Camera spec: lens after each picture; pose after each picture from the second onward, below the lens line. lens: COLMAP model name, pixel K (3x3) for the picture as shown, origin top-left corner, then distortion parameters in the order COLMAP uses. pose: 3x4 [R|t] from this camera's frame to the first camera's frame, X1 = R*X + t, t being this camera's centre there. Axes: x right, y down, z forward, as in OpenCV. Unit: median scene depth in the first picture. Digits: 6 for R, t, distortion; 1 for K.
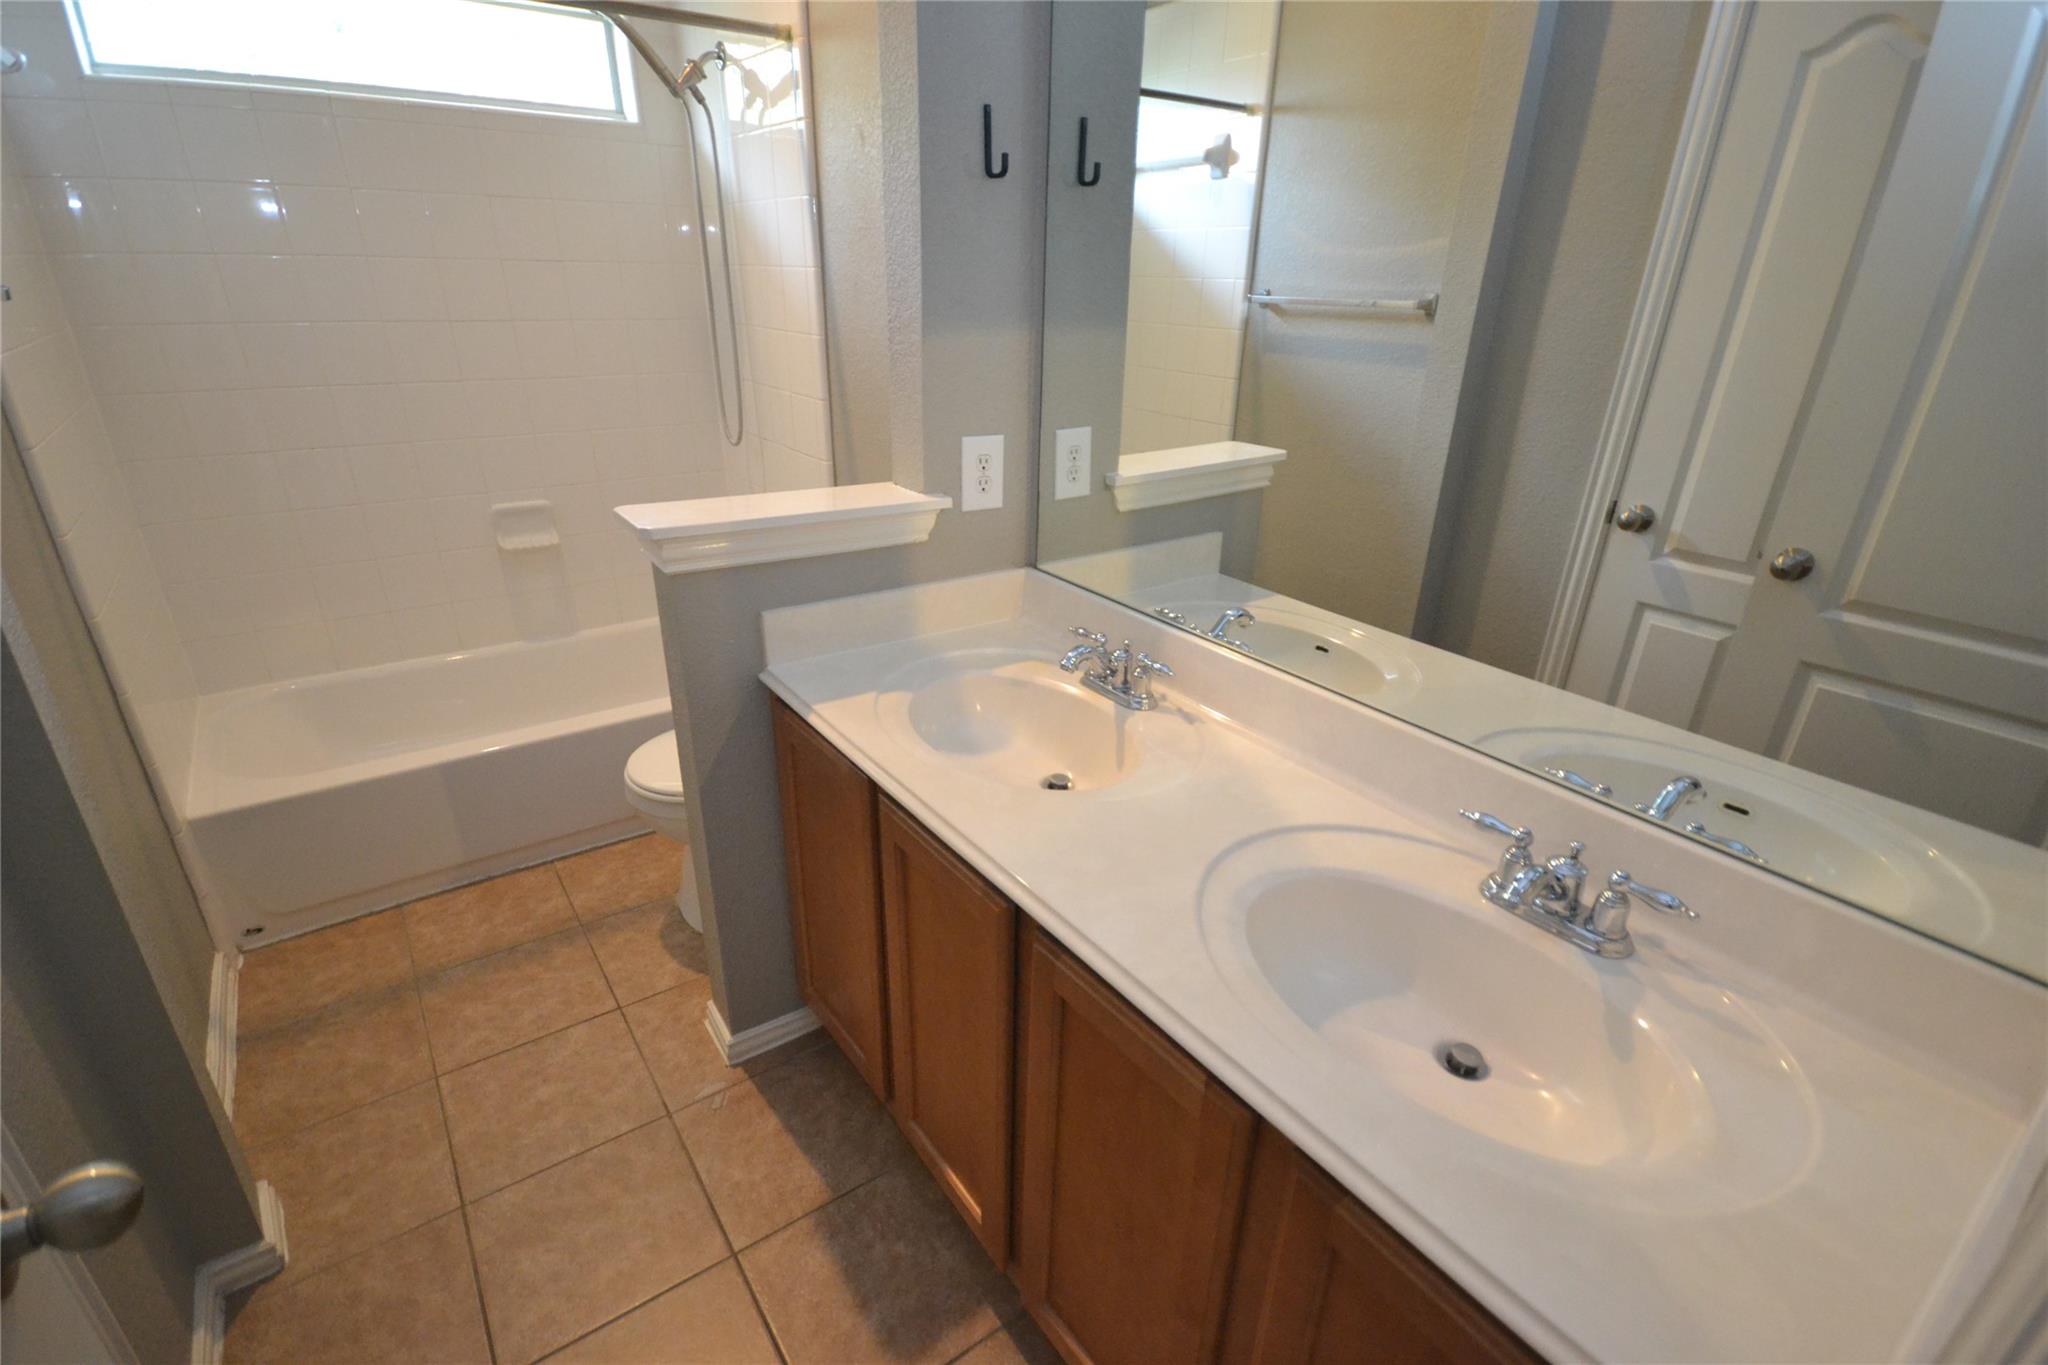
lens RADIAL K [[949.0, 0, 1023.7], [0, 949.0, 697.5], [0, 0, 1]] dist [0.021020, -0.000051]
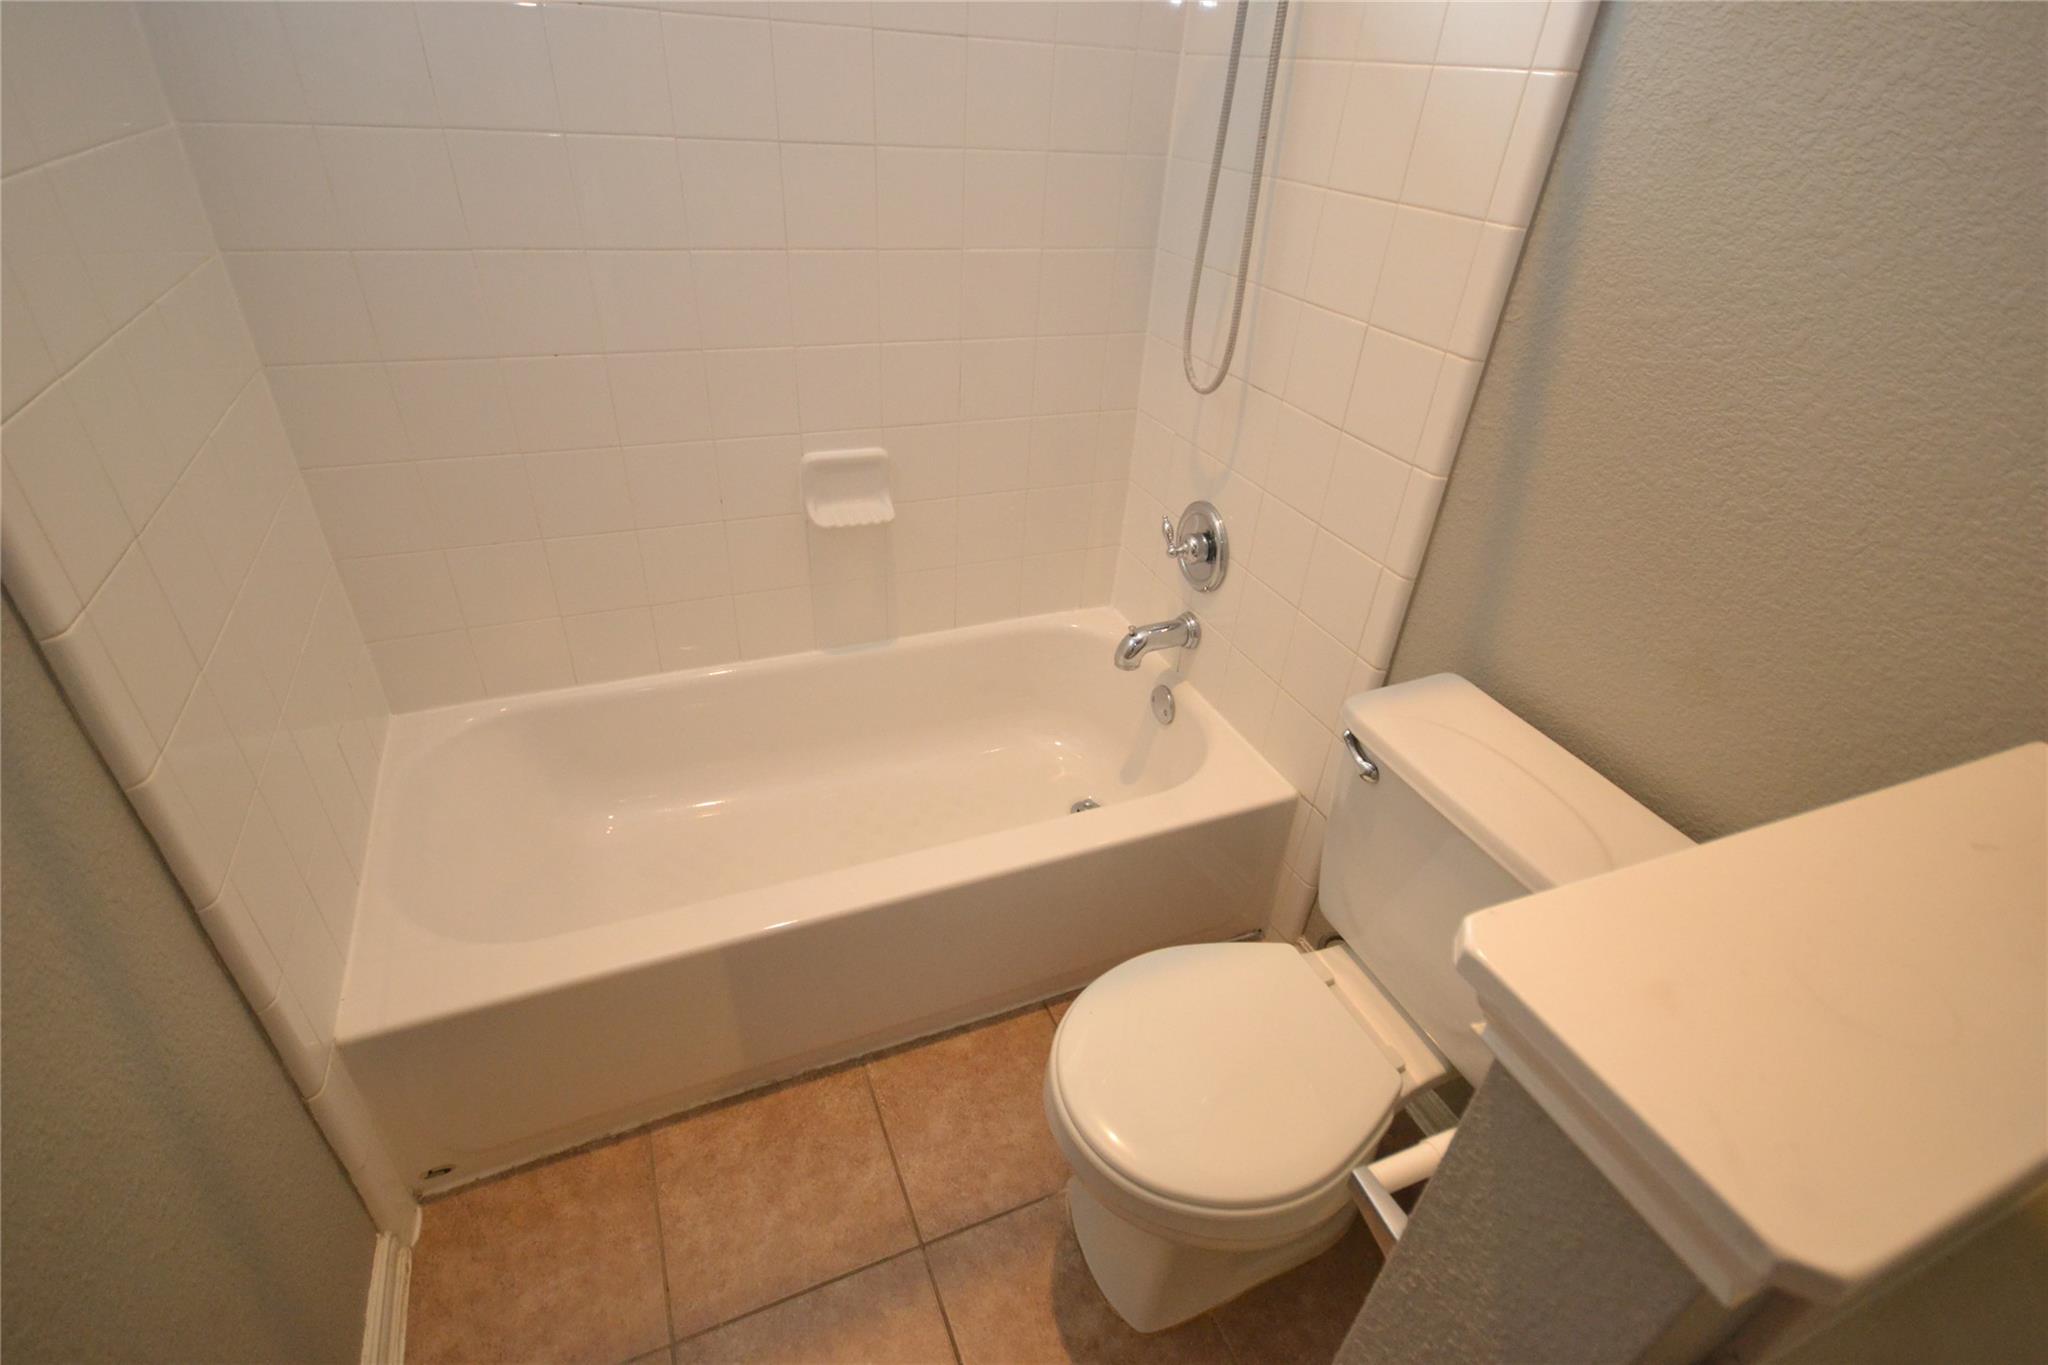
lens RADIAL K [[949.0, 0, 1013.5], [0, 949.0, 670.3], [0, 0, 1]] dist [0.021020, -0.000051]
pose [[0.976973, 0.146727, -0.154906, -0.357412], [-0.123834, 0.981152, 0.148342, -0.201595], [0.173752, -0.125743, 0.976729, 0.459241]]
